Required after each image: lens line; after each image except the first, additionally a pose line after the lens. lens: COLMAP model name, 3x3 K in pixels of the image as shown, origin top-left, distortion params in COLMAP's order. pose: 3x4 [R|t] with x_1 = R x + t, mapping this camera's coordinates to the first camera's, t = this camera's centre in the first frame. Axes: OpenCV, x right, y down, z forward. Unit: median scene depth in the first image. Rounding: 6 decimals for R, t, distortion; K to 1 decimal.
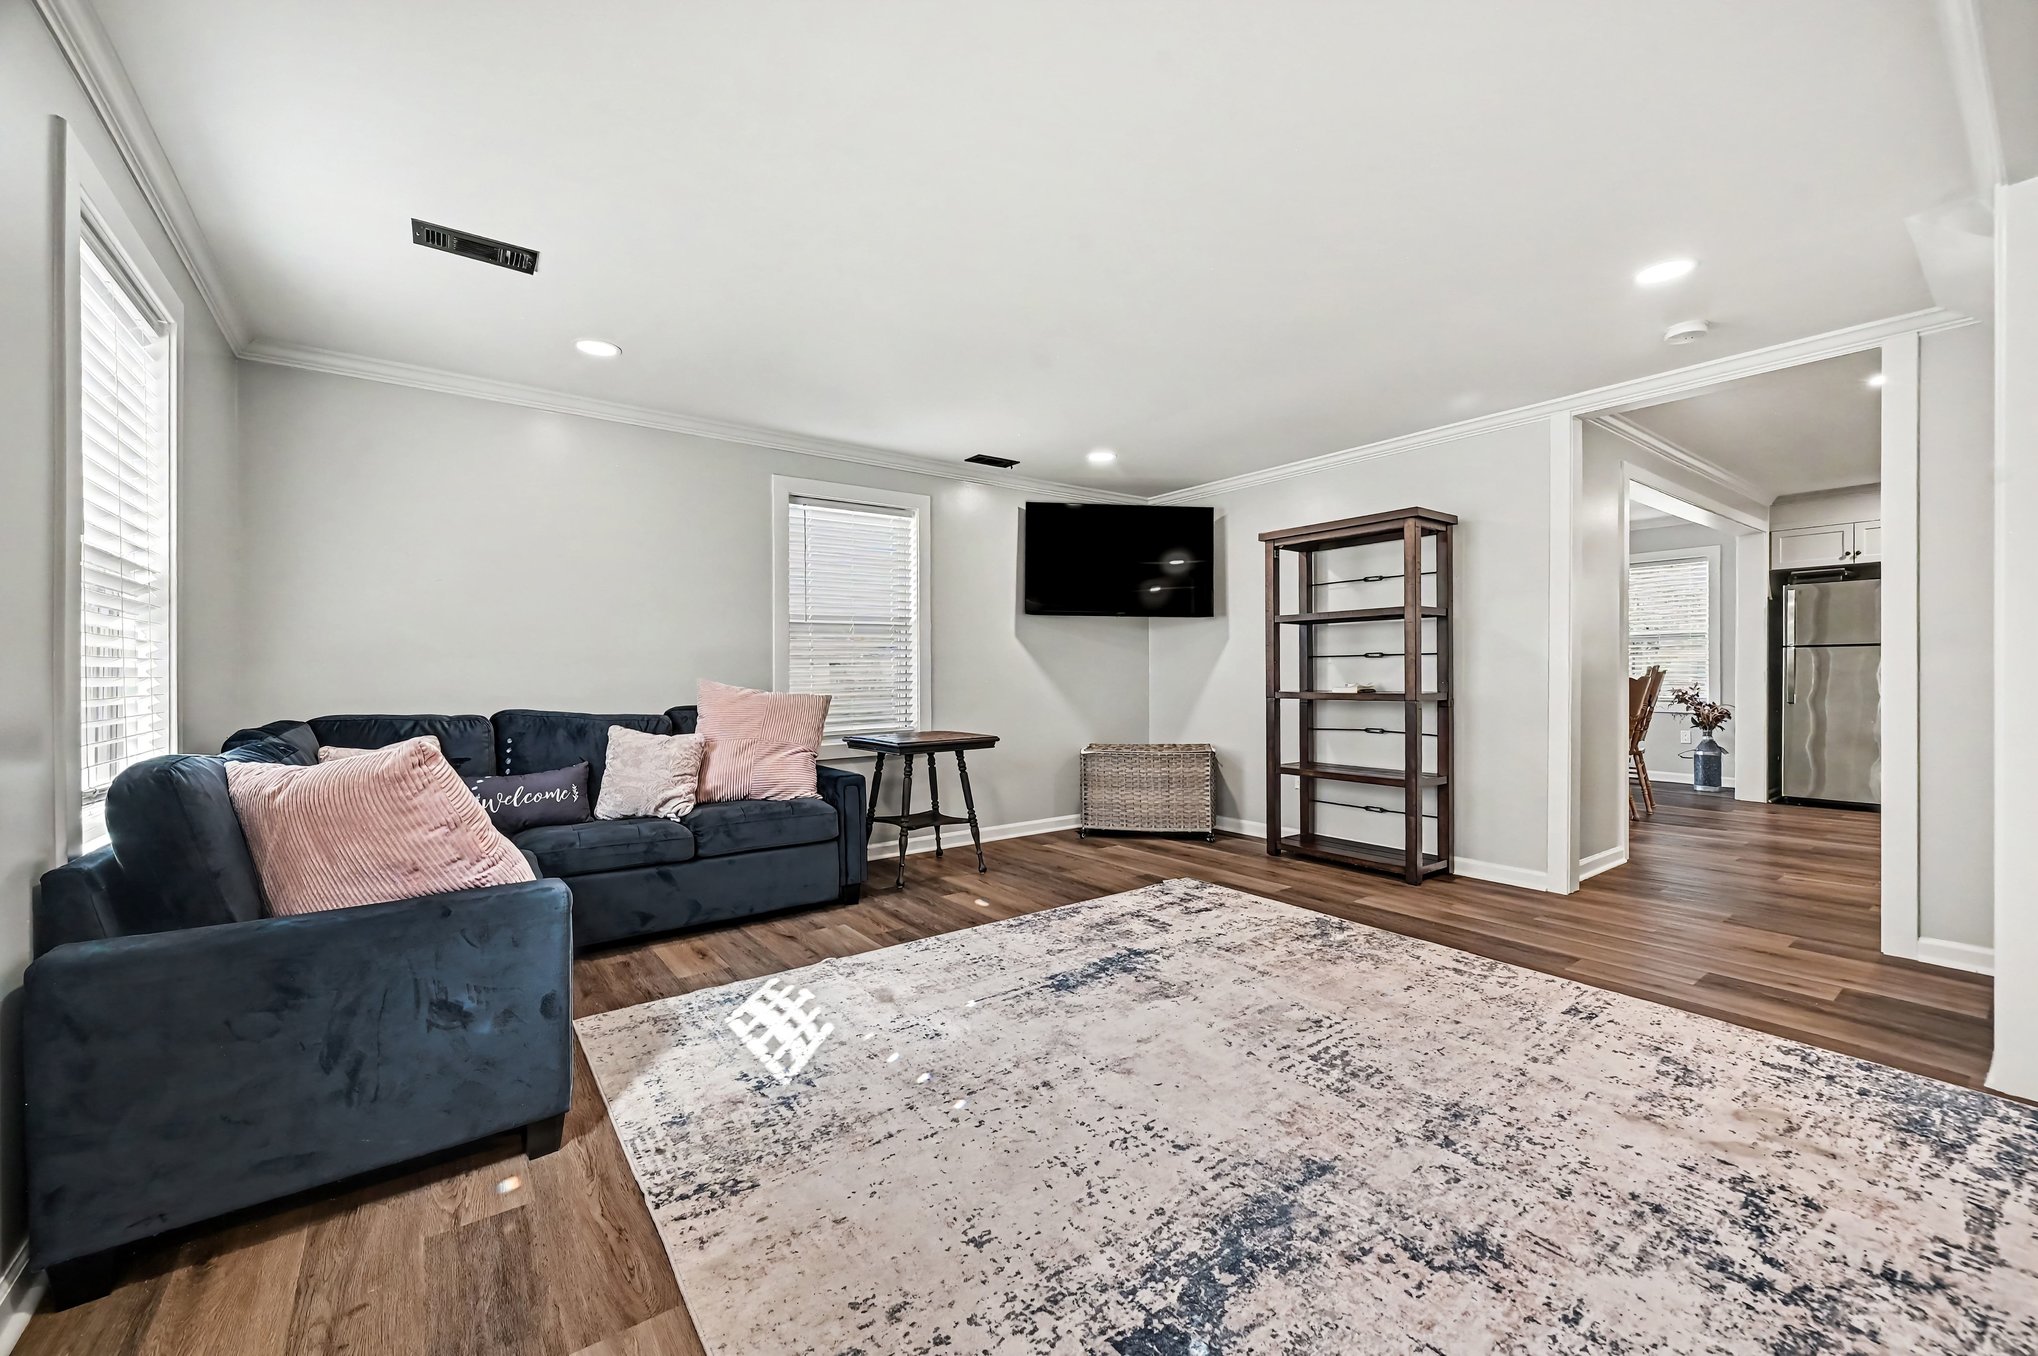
lens RADIAL K [[813.6, 0, 1030.9], [0, 813.6, 671.9], [0, 0, 1]] dist [0.000186, 0.000058]
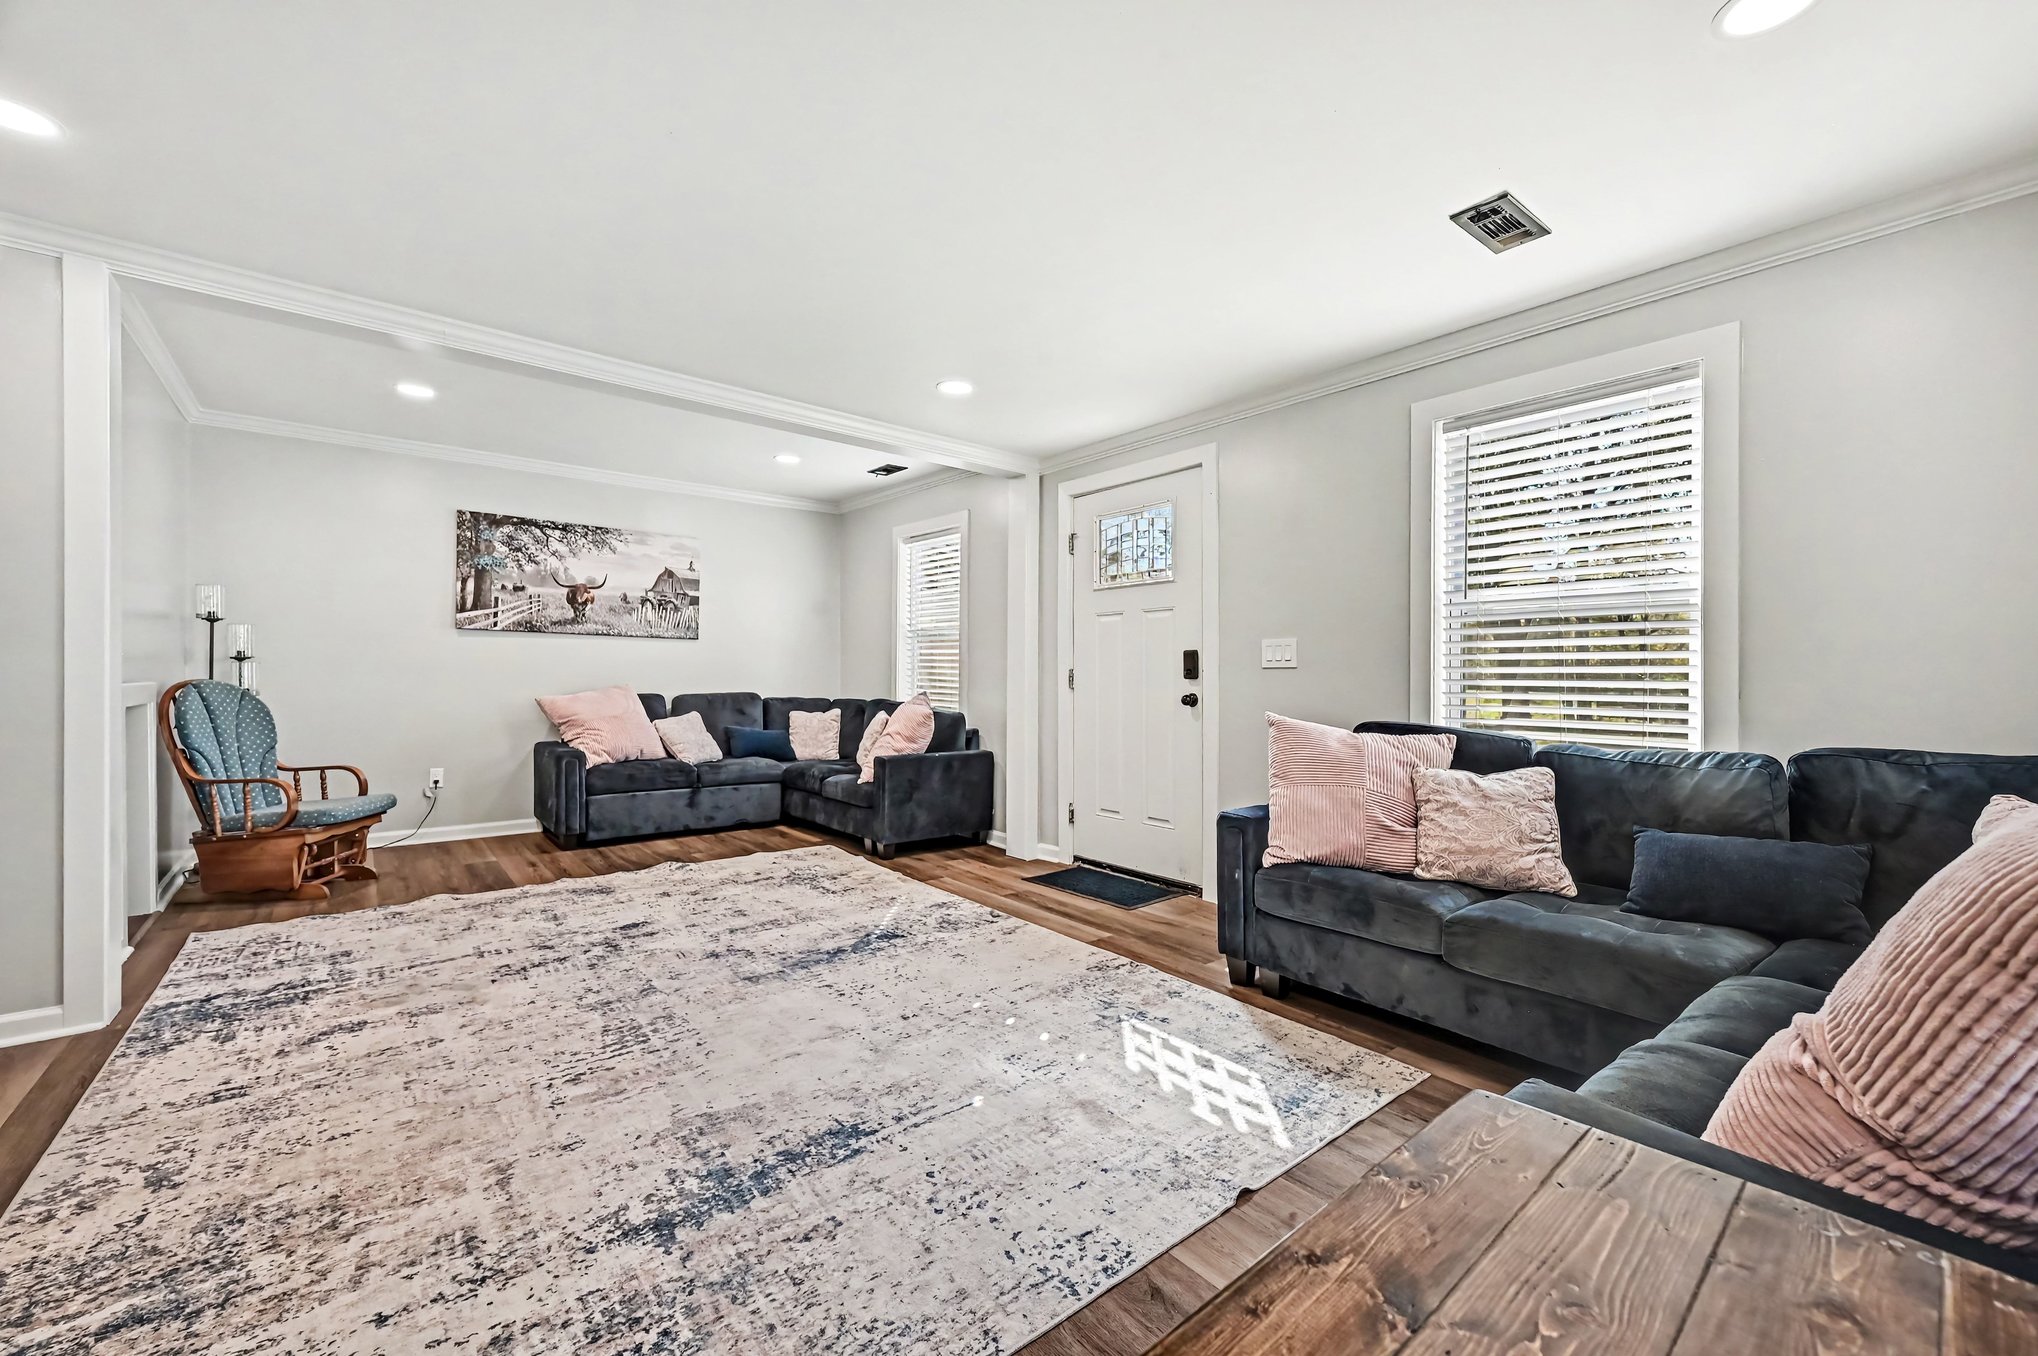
lens RADIAL K [[813.6, 0, 1030.9], [0, 813.6, 671.9], [0, 0, 1]] dist [0.000186, 0.000058]
pose [[-0.999043, 0.001740, -0.043705, -0.104075], [0.002005, 0.999980, -0.006036, 0.003362], [0.043693, -0.006118, -0.999026, 2.022252]]
